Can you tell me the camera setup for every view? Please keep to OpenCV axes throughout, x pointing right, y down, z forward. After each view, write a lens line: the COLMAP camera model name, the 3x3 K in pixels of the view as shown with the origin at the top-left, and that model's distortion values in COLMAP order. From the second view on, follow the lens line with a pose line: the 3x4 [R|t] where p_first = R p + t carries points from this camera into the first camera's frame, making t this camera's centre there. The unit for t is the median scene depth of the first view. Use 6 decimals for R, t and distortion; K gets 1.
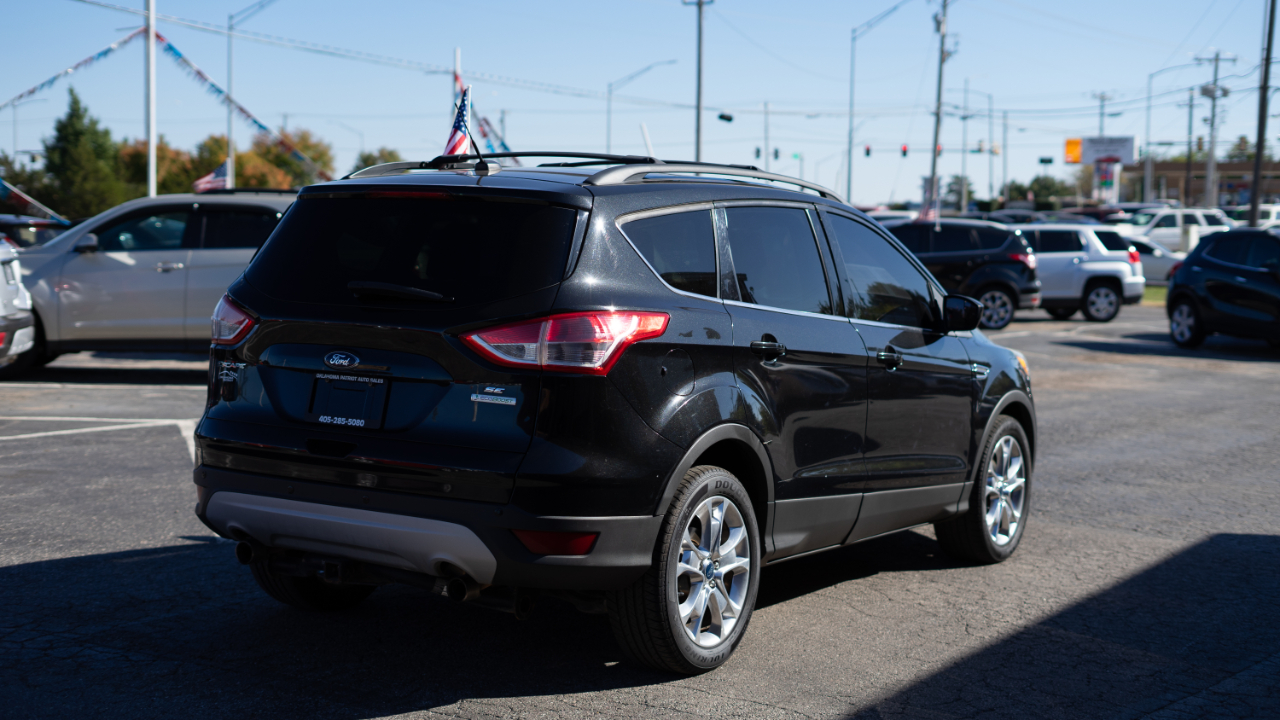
lens RADIAL K [[1852.0, 0, 640.0], [0, 1852.0, 360.0], [0, 0, 1]] dist [-0.018332, -0.006035]
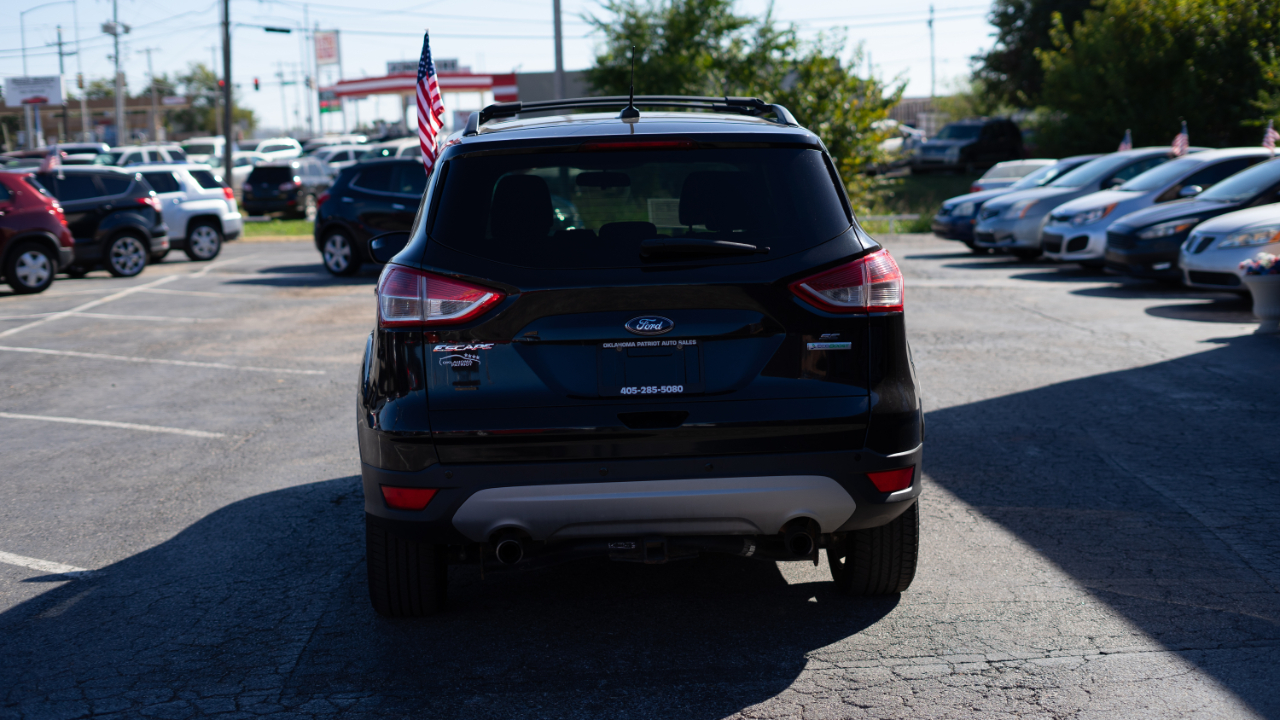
lens RADIAL K [[1852.0, 0, 640.0], [0, 1852.0, 360.0], [0, 0, 1]] dist [-0.018332, -0.006035]
pose [[0.806660, -0.115070, 0.579705, -0.253754], [0.095648, 0.993350, 0.064084, -0.015298], [-0.583224, 0.003754, 0.812302, 0.086702]]
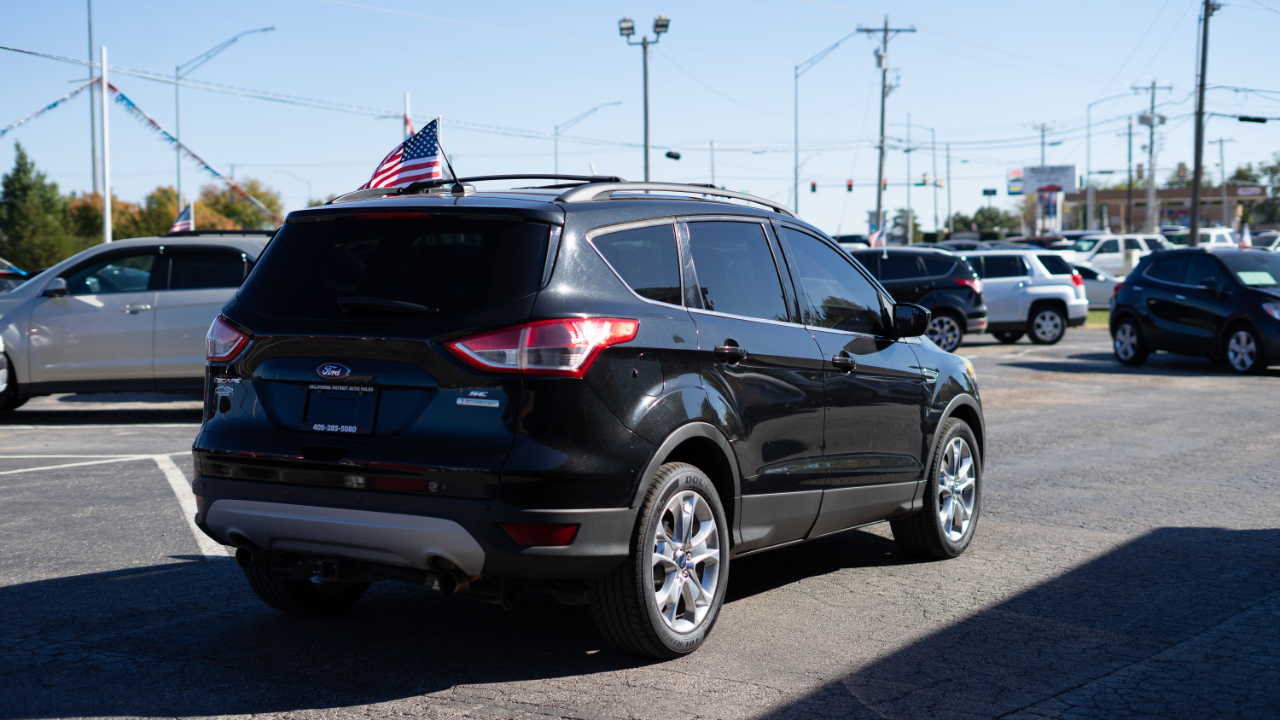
lens RADIAL K [[1852.0, 0, 640.0], [0, 1852.0, 360.0], [0, 0, 1]] dist [-0.018332, -0.006035]
pose [[0.999288, -0.026904, 0.026448, -0.004499], [0.027494, 0.999375, -0.022206, 0.007956], [-0.025834, 0.022917, 0.999404, -0.025557]]
